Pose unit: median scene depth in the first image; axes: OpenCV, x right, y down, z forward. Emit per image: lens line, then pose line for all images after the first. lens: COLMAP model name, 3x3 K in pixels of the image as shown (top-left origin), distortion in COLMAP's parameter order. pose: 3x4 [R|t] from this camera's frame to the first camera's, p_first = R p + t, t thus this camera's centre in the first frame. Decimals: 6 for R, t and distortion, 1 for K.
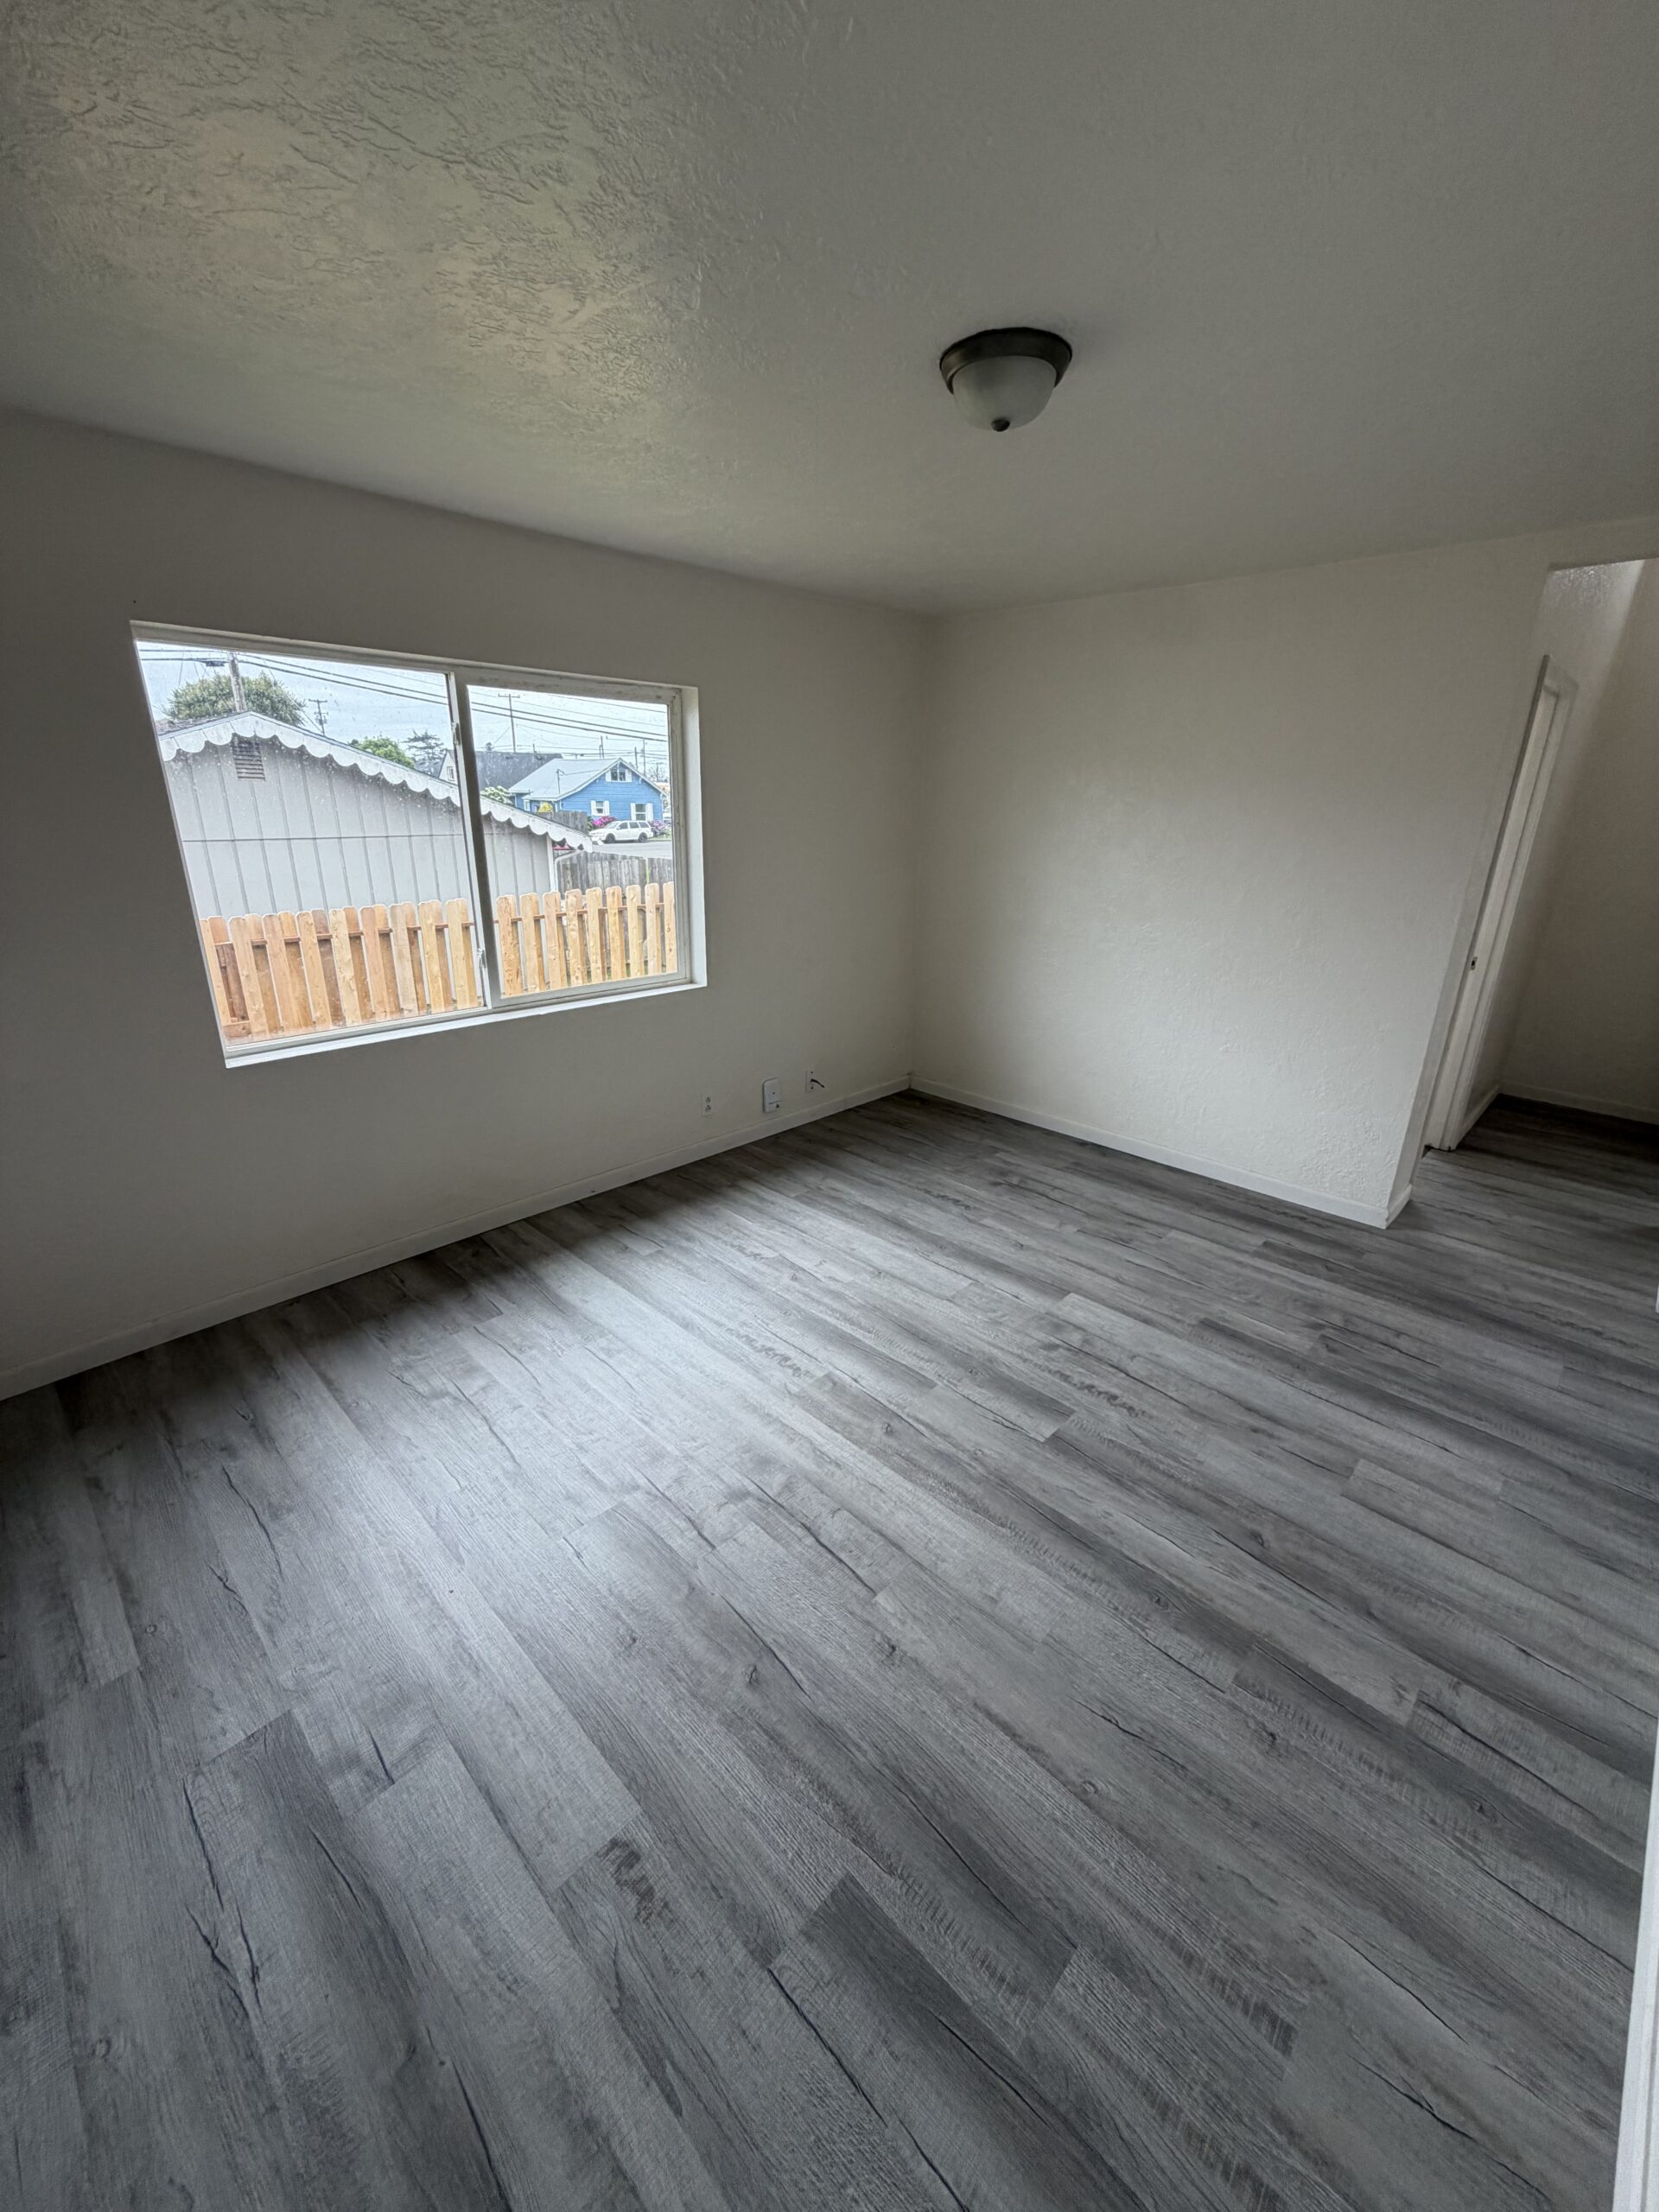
lens RADIAL K [[881.4, 0, 823.2], [0, 881.4, 1109.6], [0, 0, 1]] dist [-0.001918, -0.000013]
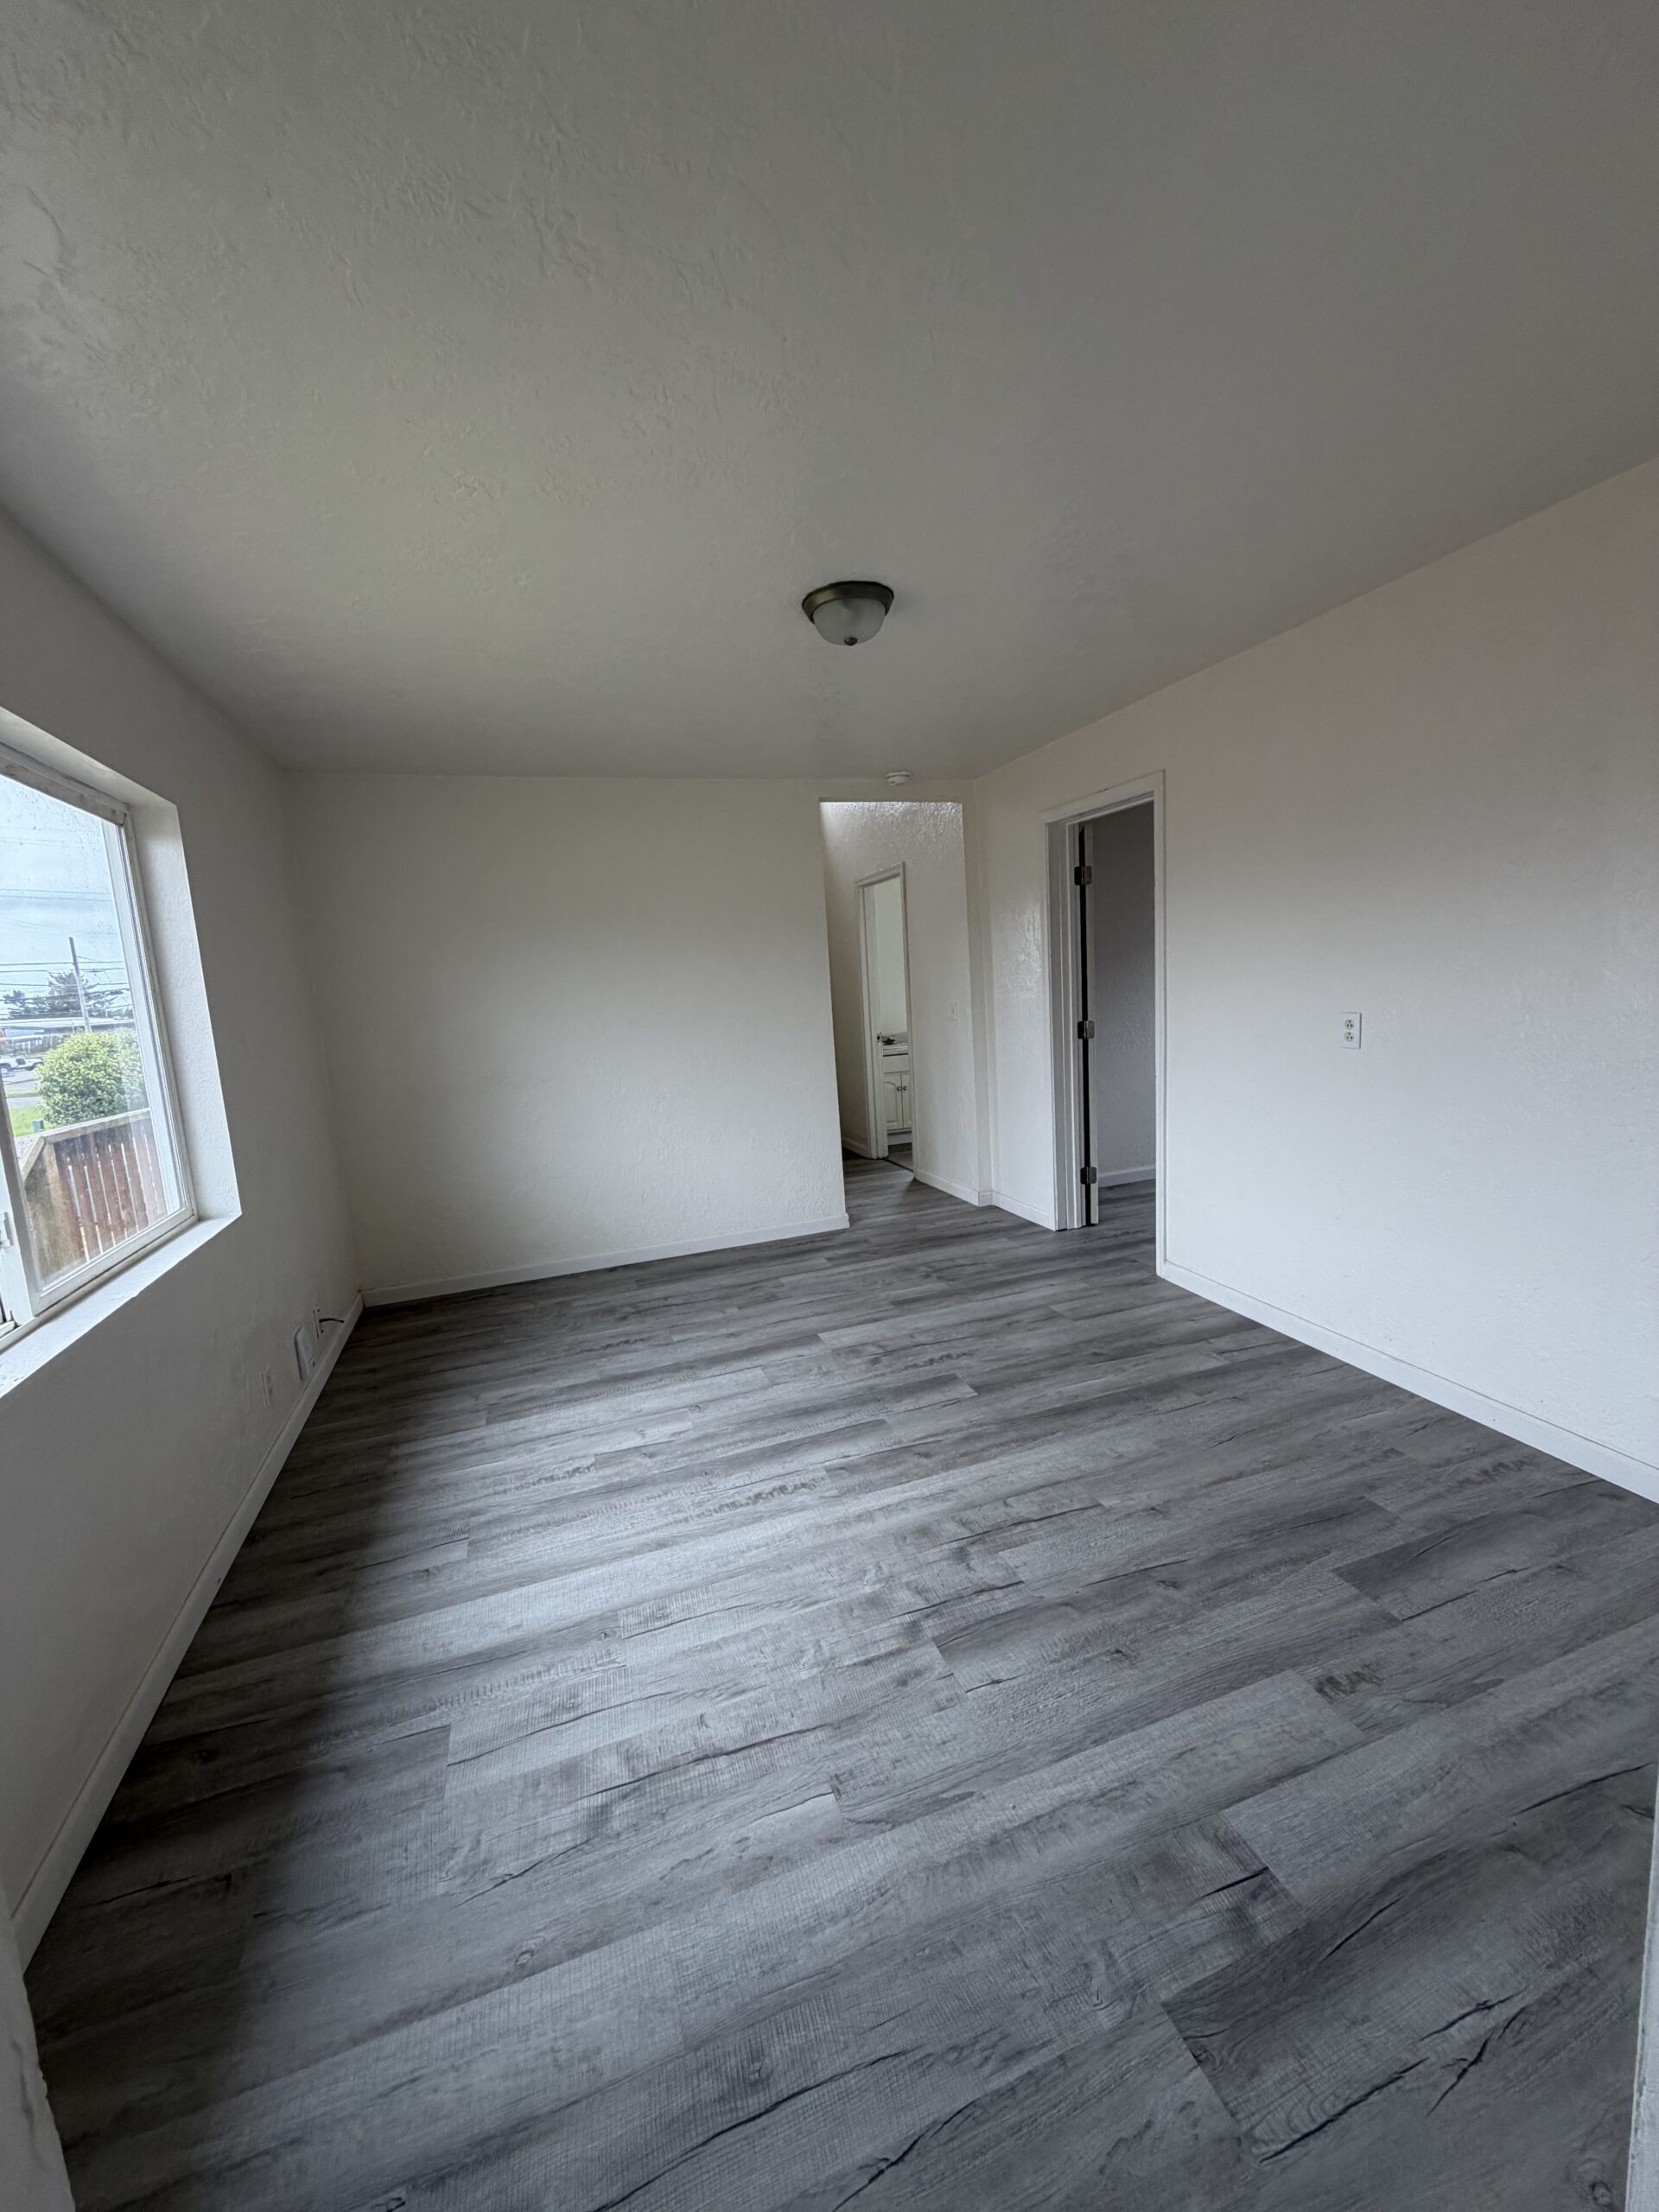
lens RADIAL K [[881.4, 0, 825.3], [0, 881.4, 1102.7], [0, 0, 1]] dist [-0.001918, -0.000013]
pose [[0.438757, -0.168119, 0.882739, -0.830149], [0.372022, 0.928188, -0.008134, -0.073394], [-0.817981, 0.331967, 0.469793, 0.424402]]
